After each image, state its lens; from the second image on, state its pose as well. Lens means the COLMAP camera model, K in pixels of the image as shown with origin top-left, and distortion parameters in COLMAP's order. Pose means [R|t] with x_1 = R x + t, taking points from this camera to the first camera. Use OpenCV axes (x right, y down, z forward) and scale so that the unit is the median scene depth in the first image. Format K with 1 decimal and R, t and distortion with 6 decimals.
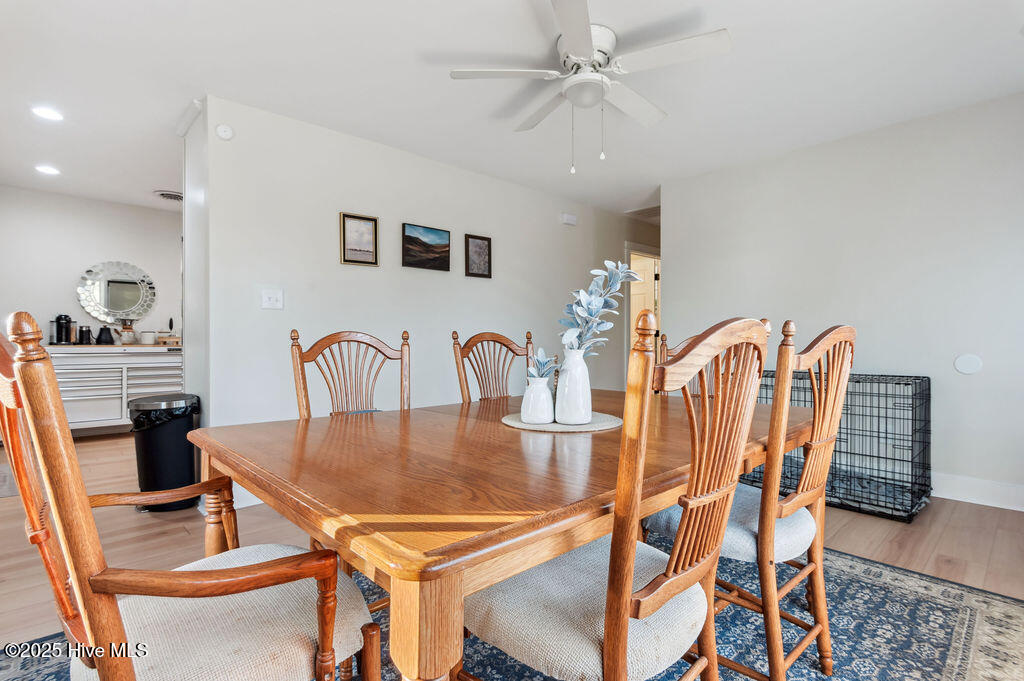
lens RADIAL K [[507.7, 0, 512.0], [0, 507.7, 340.5], [0, 0, 1]] dist [0.000792, -0.000816]
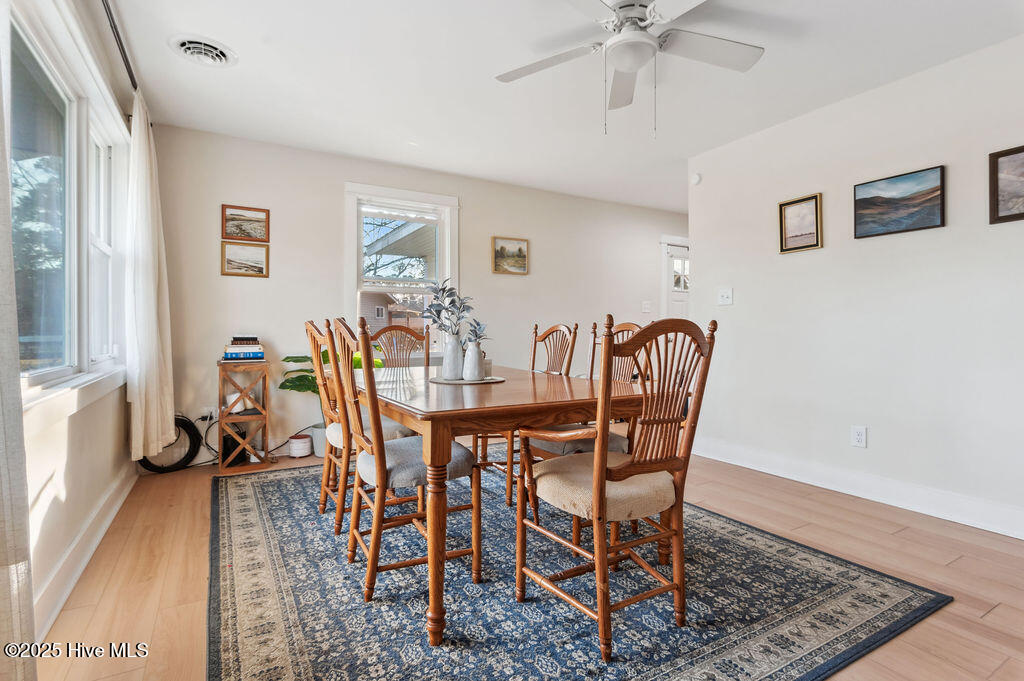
lens RADIAL K [[507.7, 0, 512.0], [0, 507.7, 340.5], [0, 0, 1]] dist [0.000792, -0.000816]
pose [[-0.232772, 0.014536, -0.972423, 0.745632], [-0.005872, 0.999849, 0.016352, 0.005190], [0.972513, 0.009517, -0.232652, 0.703069]]
